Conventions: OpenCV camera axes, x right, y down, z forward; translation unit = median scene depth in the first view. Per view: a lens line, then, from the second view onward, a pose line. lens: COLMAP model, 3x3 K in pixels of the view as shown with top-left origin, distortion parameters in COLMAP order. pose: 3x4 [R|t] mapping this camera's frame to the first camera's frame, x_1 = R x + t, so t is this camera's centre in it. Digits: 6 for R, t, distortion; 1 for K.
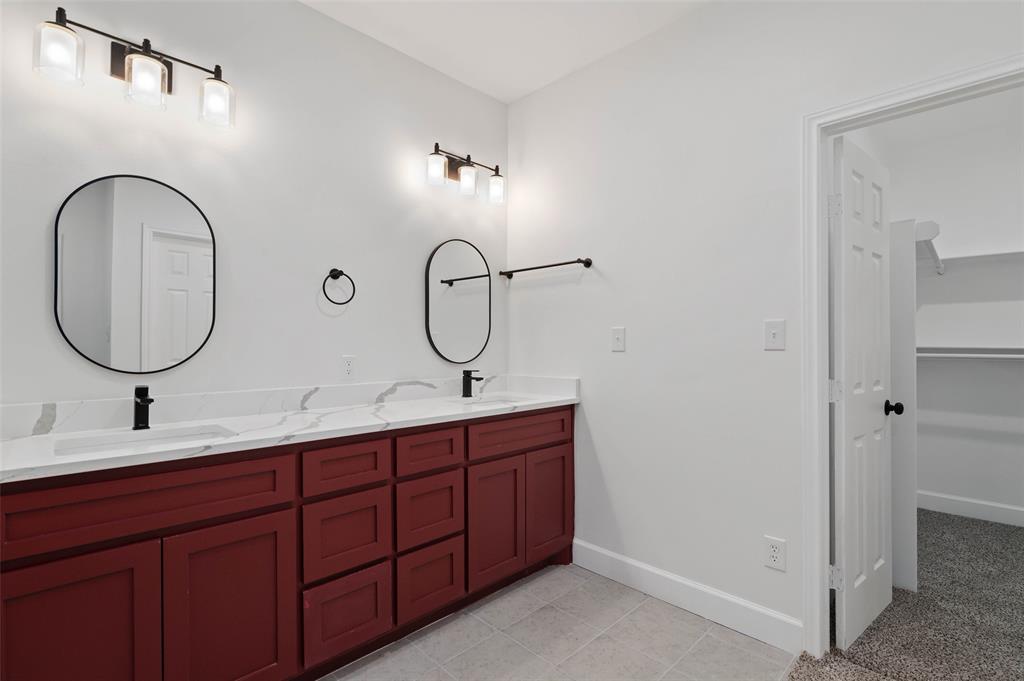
lens RADIAL K [[472.4, 0, 512.3], [0, 472.4, 347.6], [0, 0, 1]] dist [-0.008843, -0.000677]
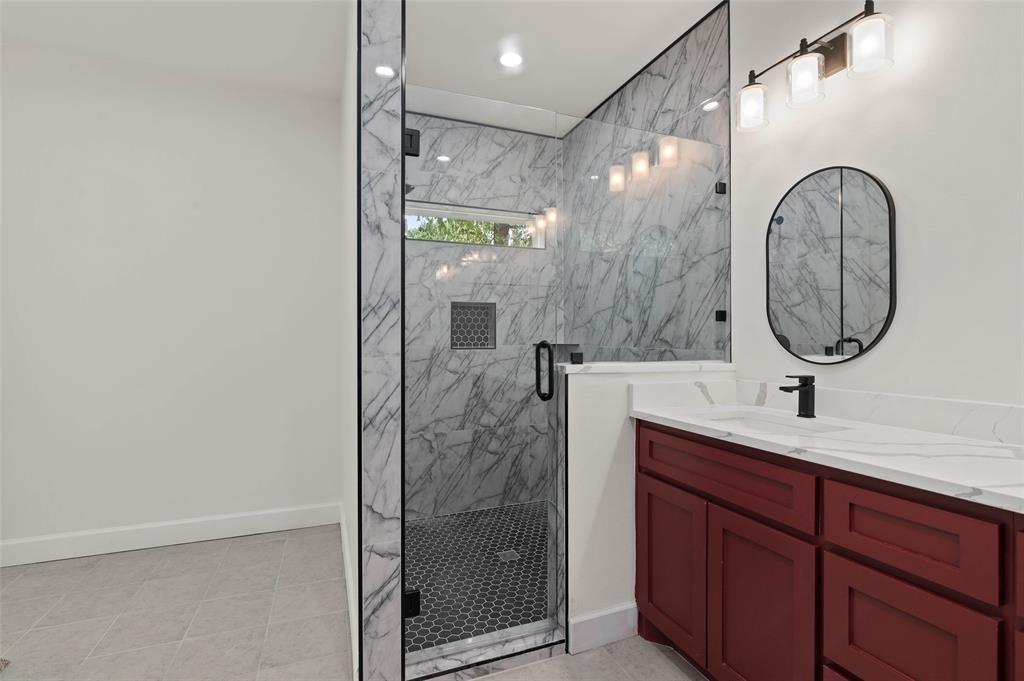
lens RADIAL K [[470.2, 0, 507.5], [0, 470.2, 339.6], [0, 0, 1]] dist [-0.001372, 0.000088]
pose [[-0.390830, -0.000262, -0.920463, 0.300628], [-0.002350, 0.999997, 0.000713, 0.002204], [0.920460, 0.002442, -0.390830, 0.571512]]
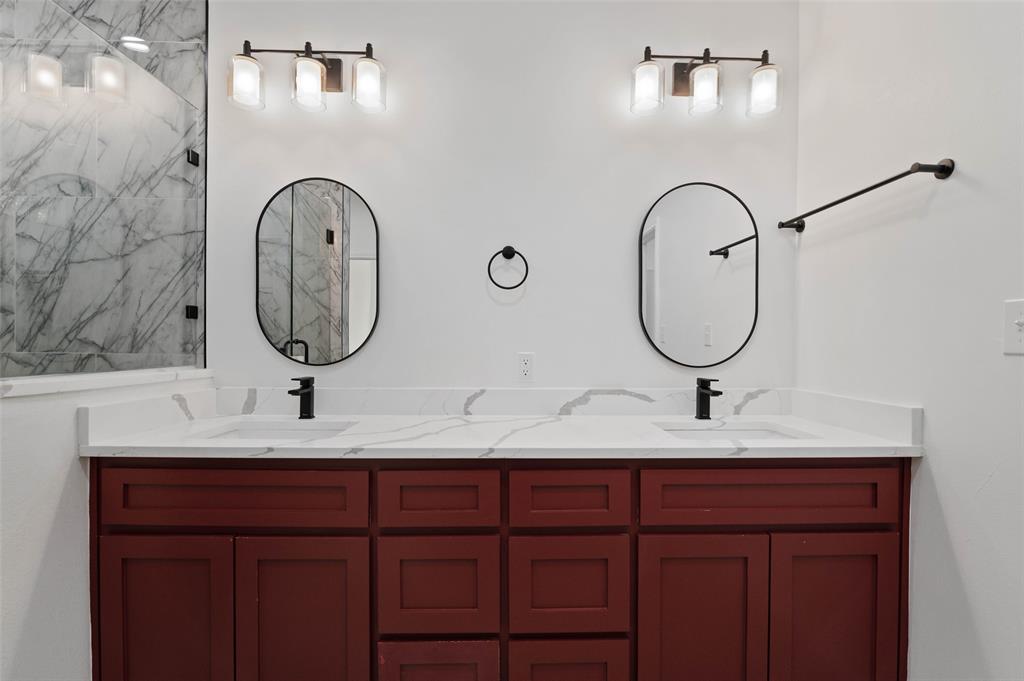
lens RADIAL K [[472.4, 0, 512.3], [0, 472.4, 347.6], [0, 0, 1]] dist [-0.008843, -0.000677]
pose [[0.725475, 0.012584, -0.688133, 0.190116], [-0.008649, 0.999921, 0.009168, 0.001325], [0.688194, -0.000699, 0.725527, 0.395341]]
